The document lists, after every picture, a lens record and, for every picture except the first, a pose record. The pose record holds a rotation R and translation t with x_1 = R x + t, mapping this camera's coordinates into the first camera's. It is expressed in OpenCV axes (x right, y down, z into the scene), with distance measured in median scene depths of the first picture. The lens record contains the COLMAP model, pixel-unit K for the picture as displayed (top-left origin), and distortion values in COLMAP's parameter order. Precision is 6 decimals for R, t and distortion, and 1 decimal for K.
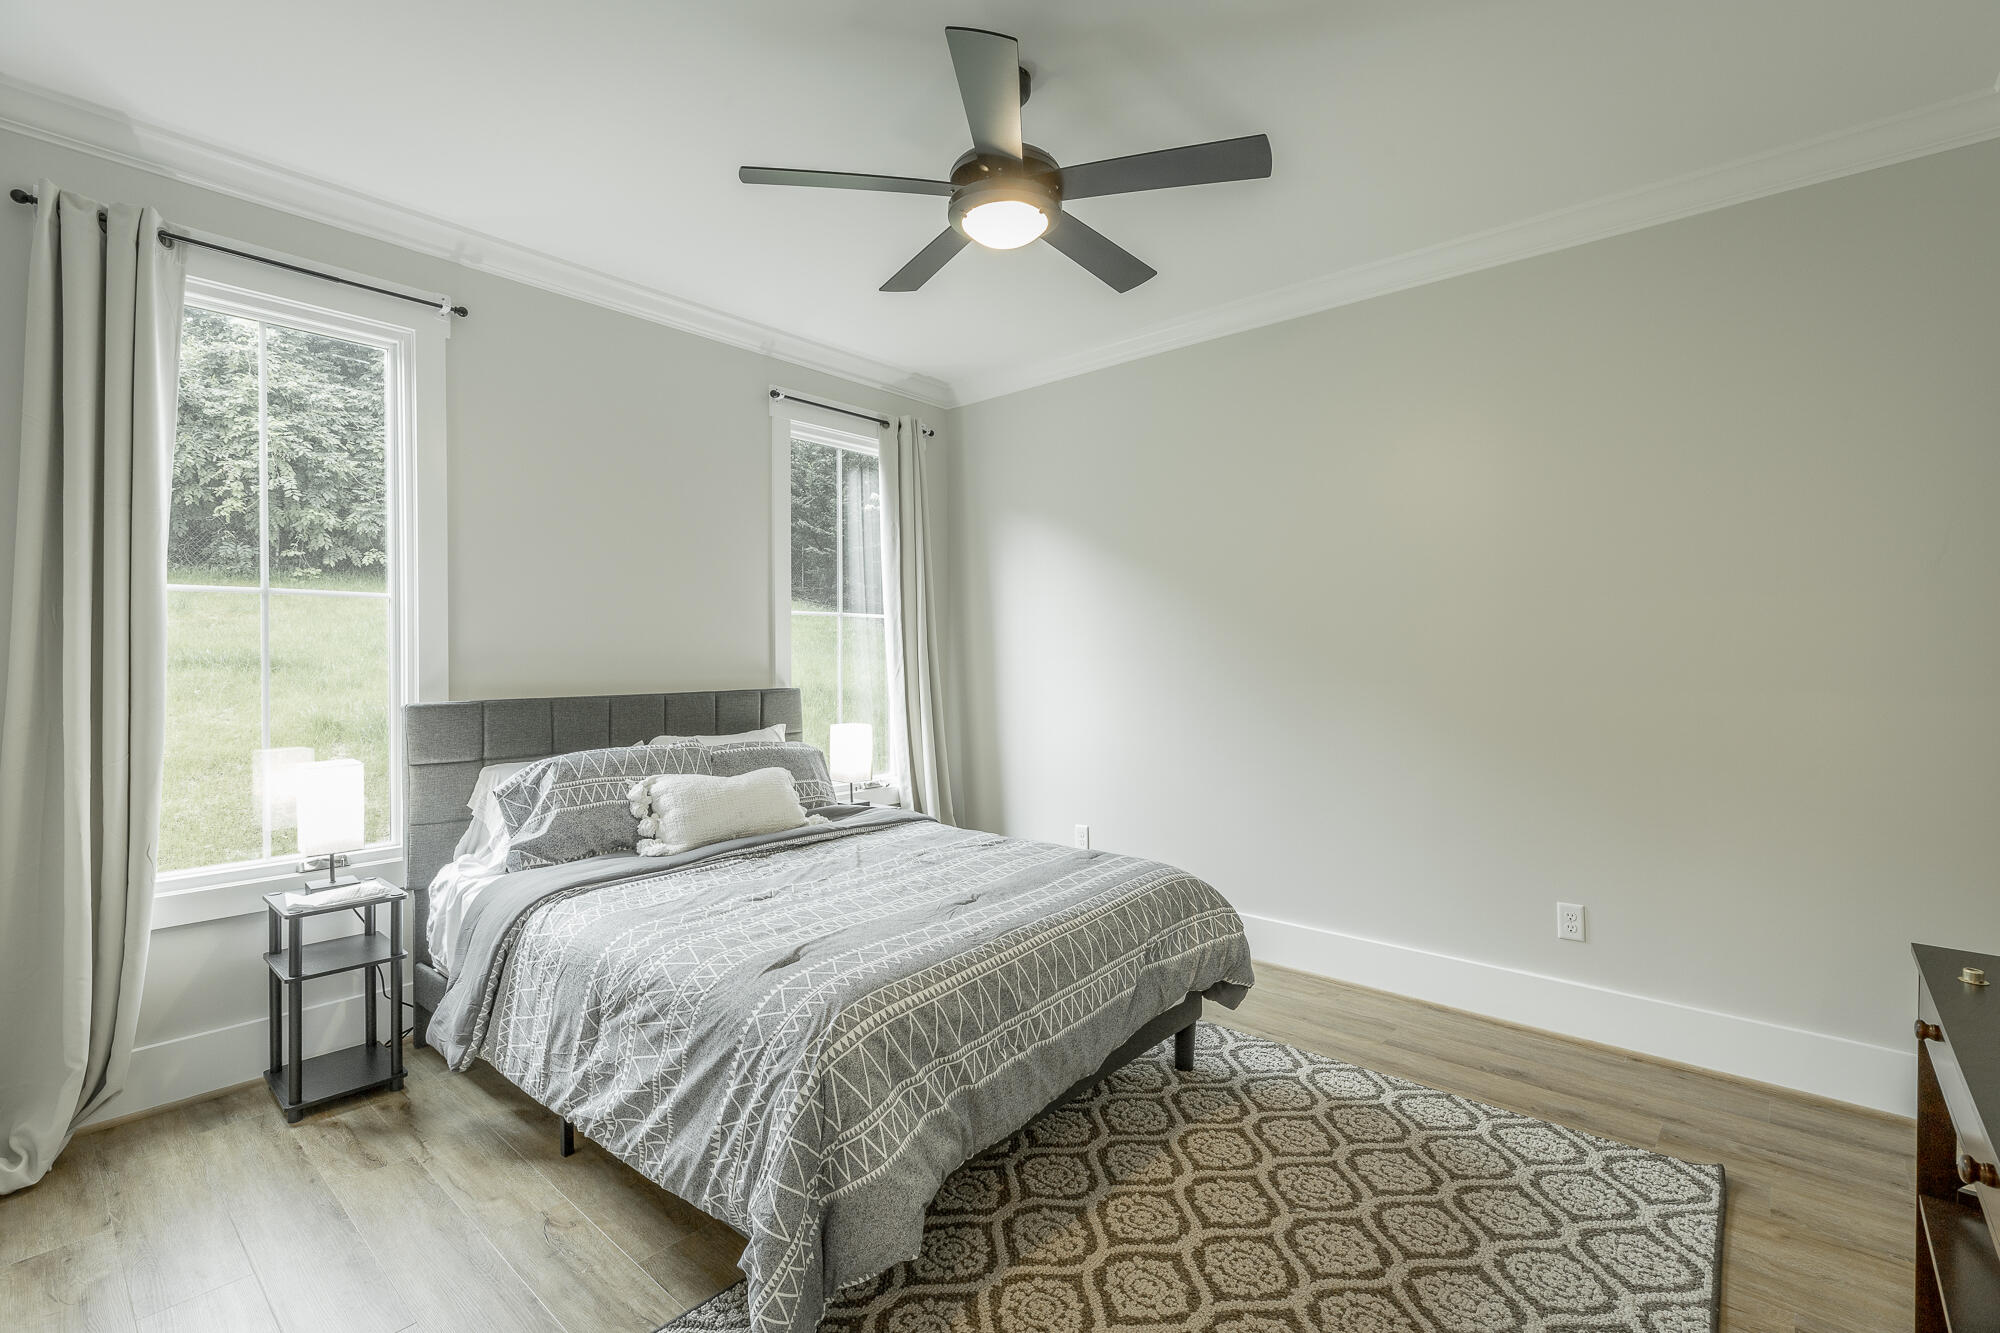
lens RADIAL K [[892.0, 0, 1001.2], [0, 892.0, 655.8], [0, 0, 1]] dist [0.004571, -0.000918]
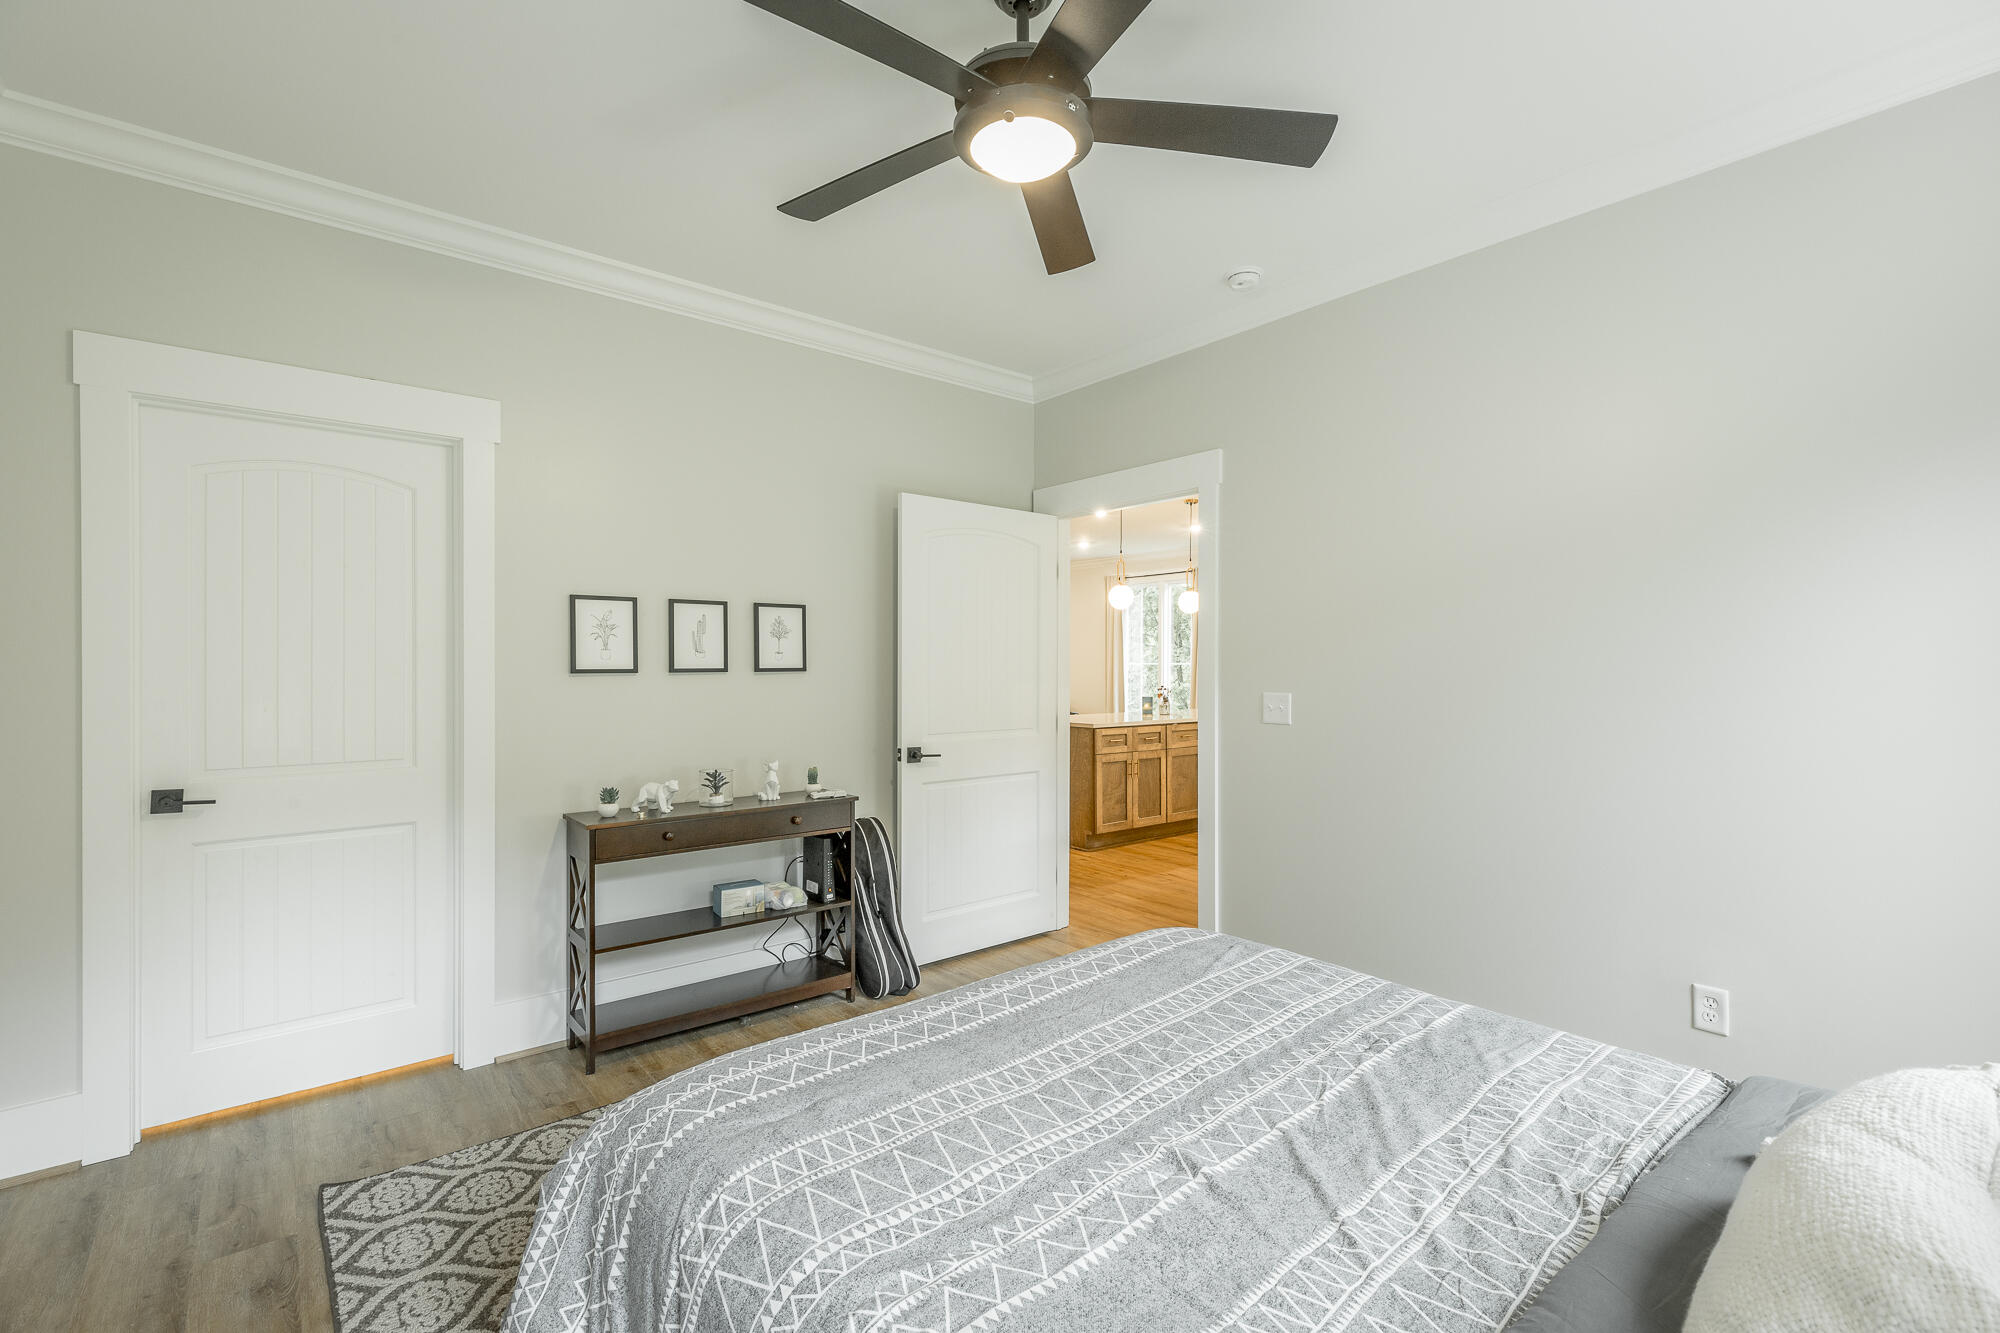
lens RADIAL K [[892.0, 0, 1000.1], [0, 892.0, 666.4], [0, 0, 1]] dist [0.004571, -0.000918]
pose [[-0.986993, 0.000141, 0.160760, -0.093390], [0.000735, 0.999993, 0.003633, -0.015190], [-0.160759, 0.003704, -0.986987, 1.597277]]
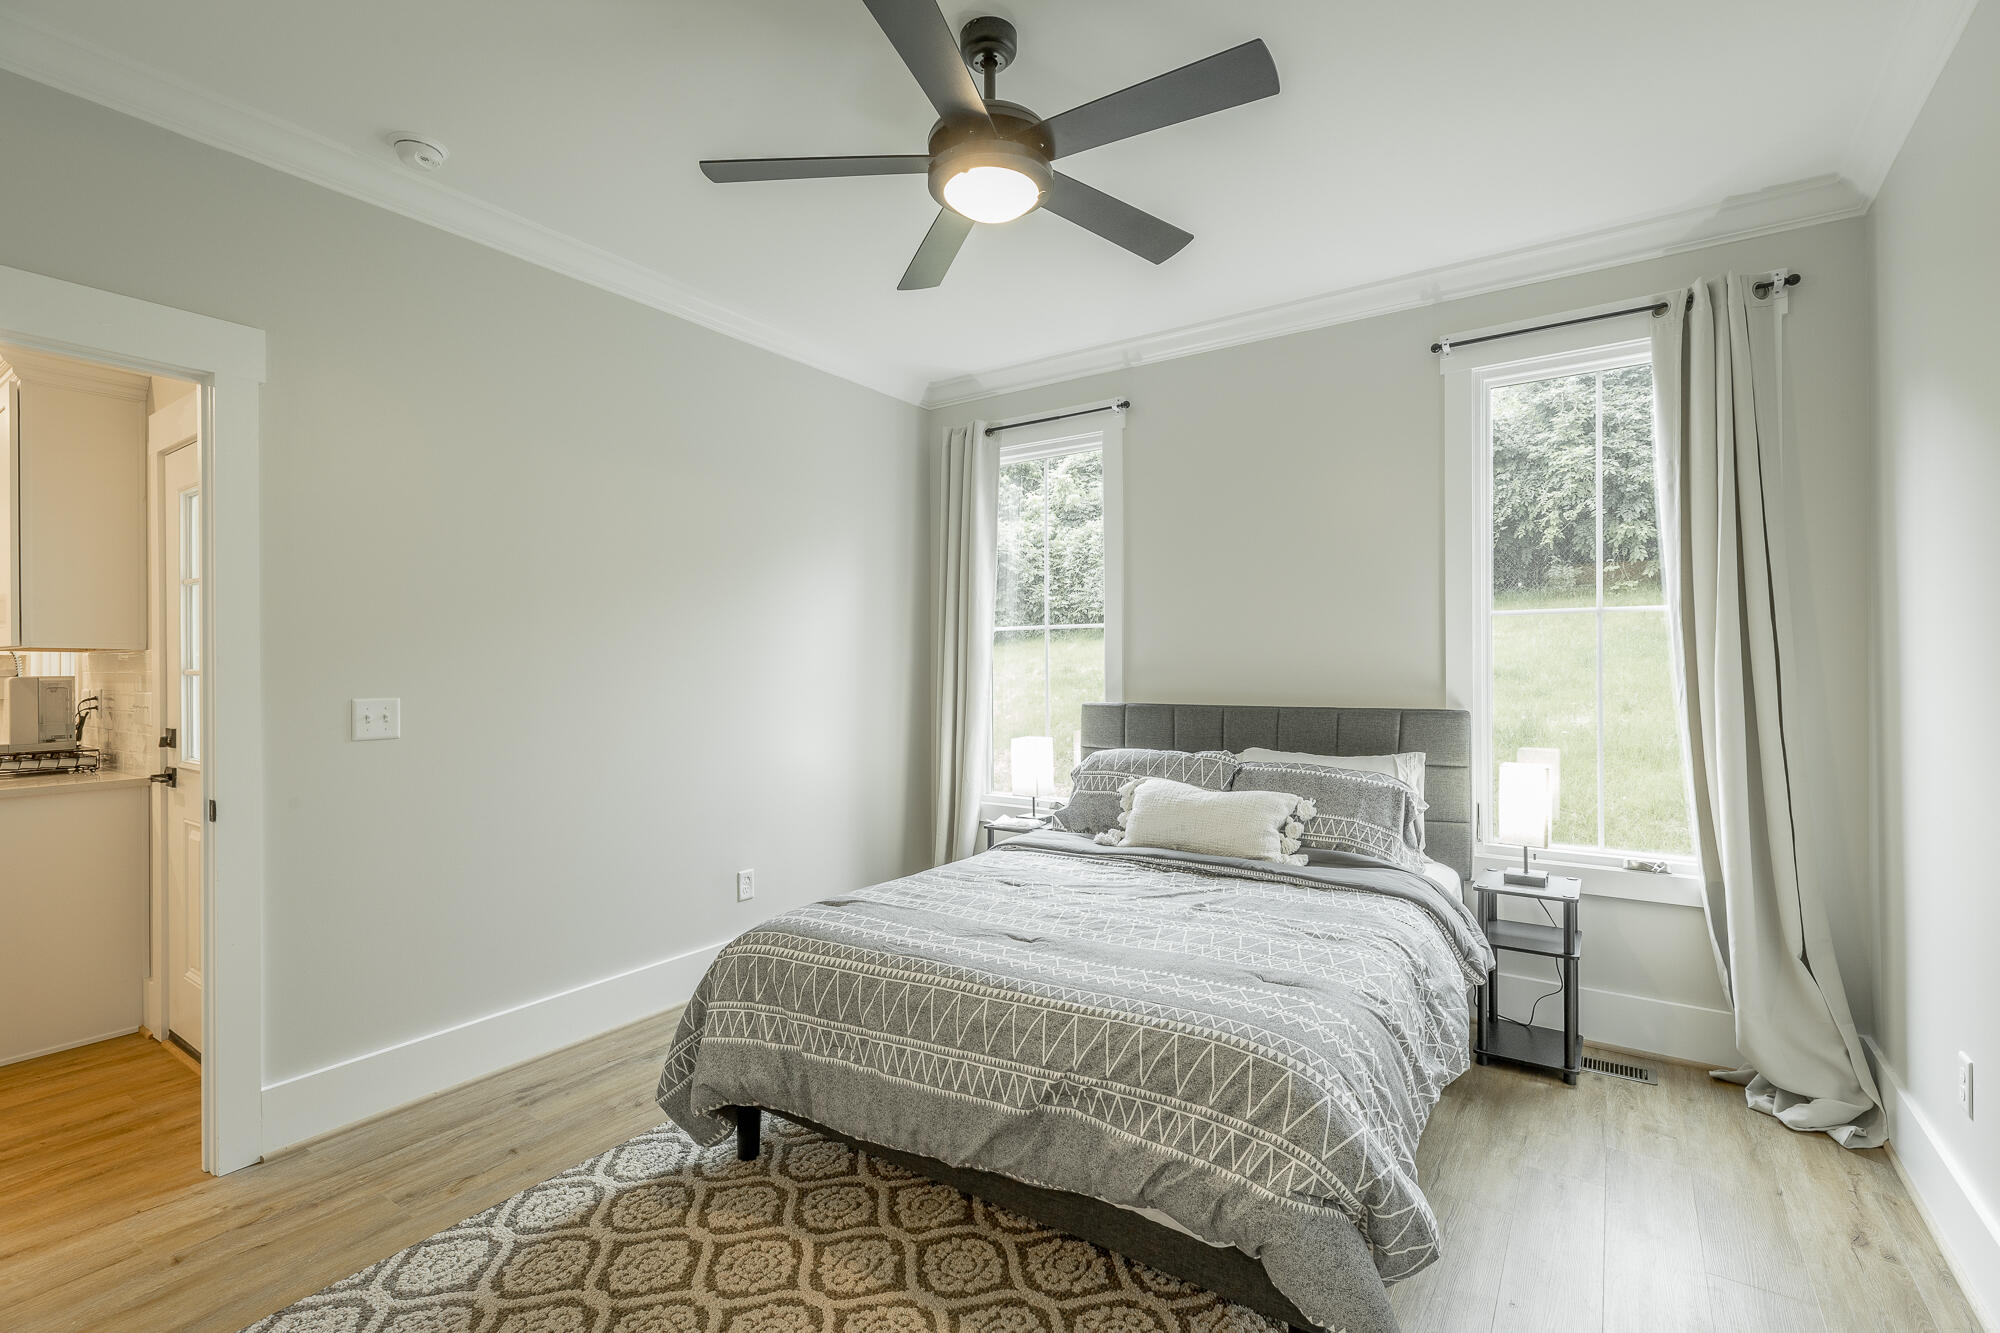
lens RADIAL K [[892.0, 0, 1002.3], [0, 892.0, 665.3], [0, 0, 1]] dist [0.004571, -0.000918]
pose [[0.116726, -0.000317, -0.993164, 0.799180], [0.000321, 1.000000, -0.000282, -0.005631], [0.993164, -0.000286, 0.116726, 0.799112]]
